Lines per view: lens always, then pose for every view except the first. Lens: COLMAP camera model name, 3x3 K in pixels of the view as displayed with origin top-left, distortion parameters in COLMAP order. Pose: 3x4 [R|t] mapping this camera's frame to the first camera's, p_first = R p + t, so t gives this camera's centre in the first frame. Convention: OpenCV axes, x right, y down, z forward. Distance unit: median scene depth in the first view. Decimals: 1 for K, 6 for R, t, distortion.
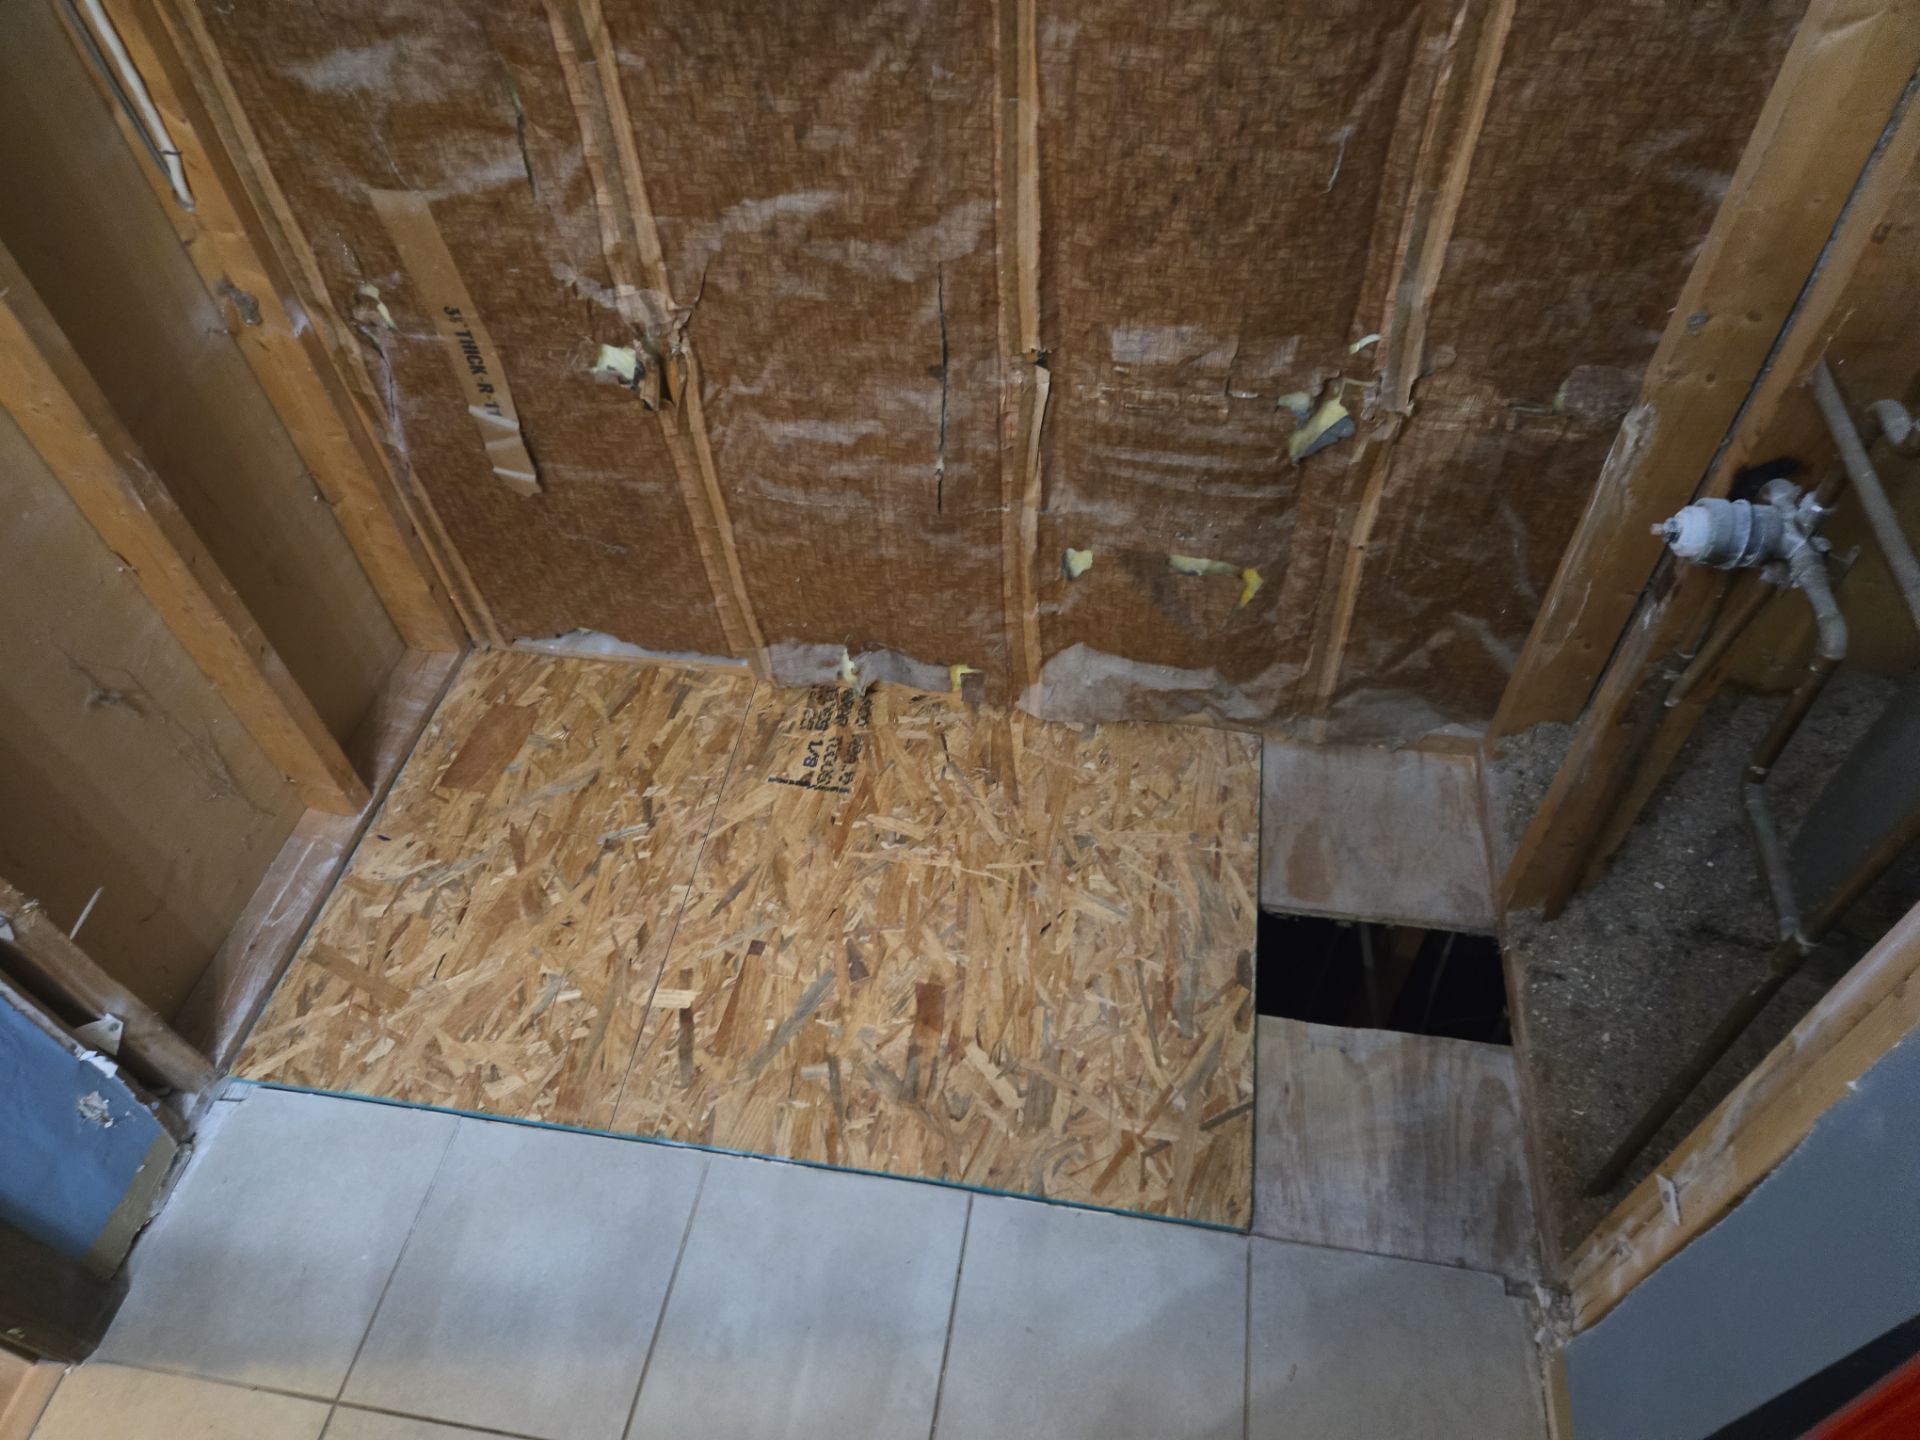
lens RADIAL K [[1276.8, 0, 968.1], [0, 1276.8, 714.5], [0, 0, 1]] dist [0.075645, -0.058937]
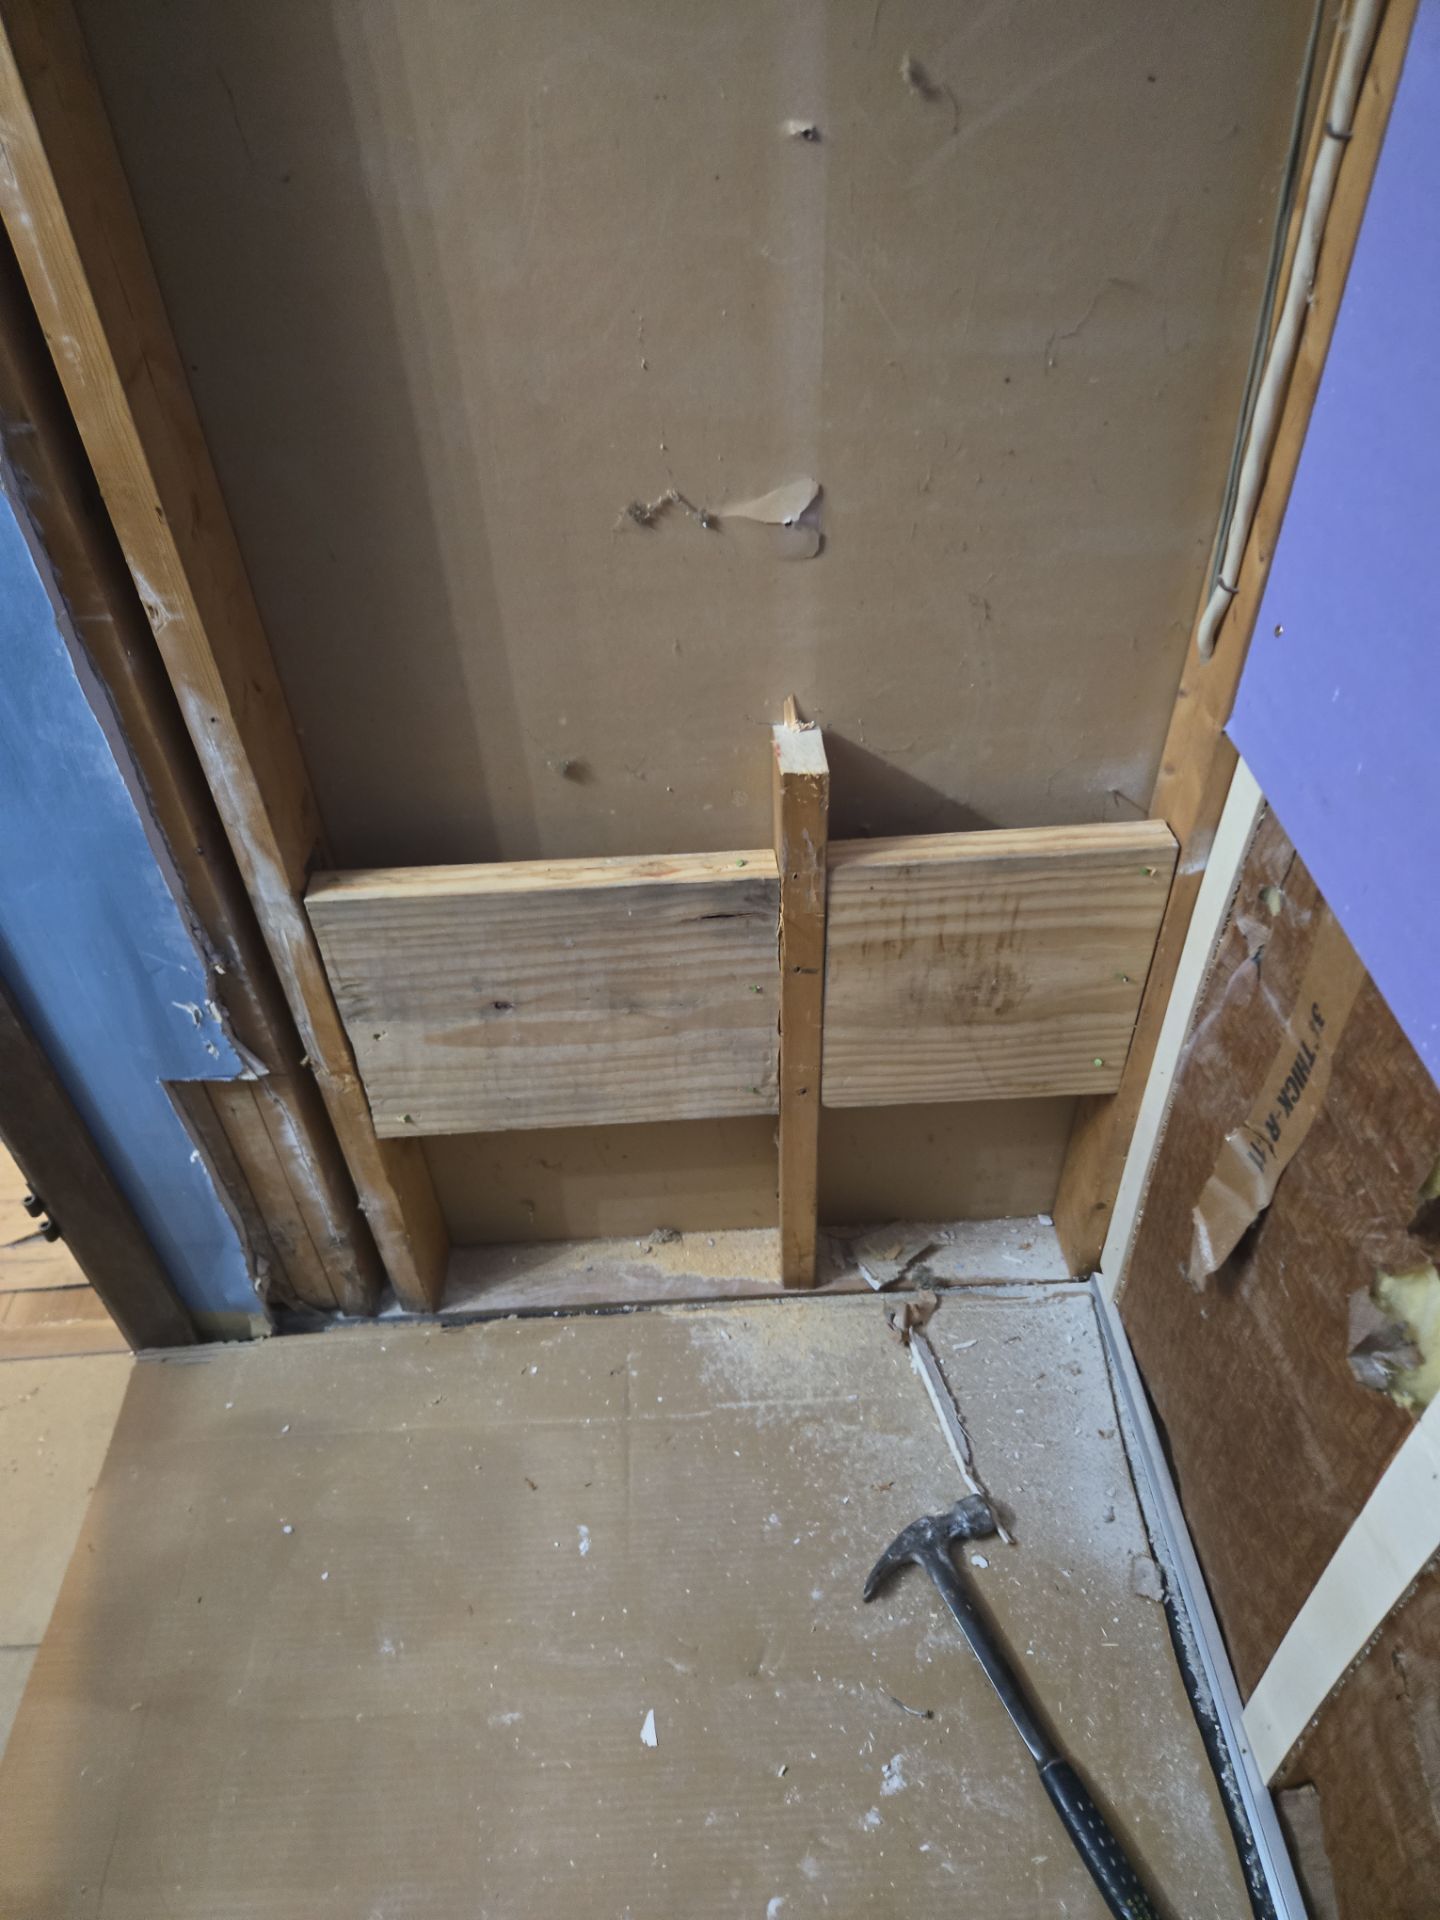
lens RADIAL K [[1276.8, 0, 721.3], [0, 1276.8, 967.3], [0, 0, 1]] dist [0.075645, -0.058937]
pose [[0.187959, 0.678199, -0.710435, -0.067003], [-0.728030, 0.581728, 0.362718, -0.347967], [0.659275, 0.449042, 0.603090, 0.499863]]
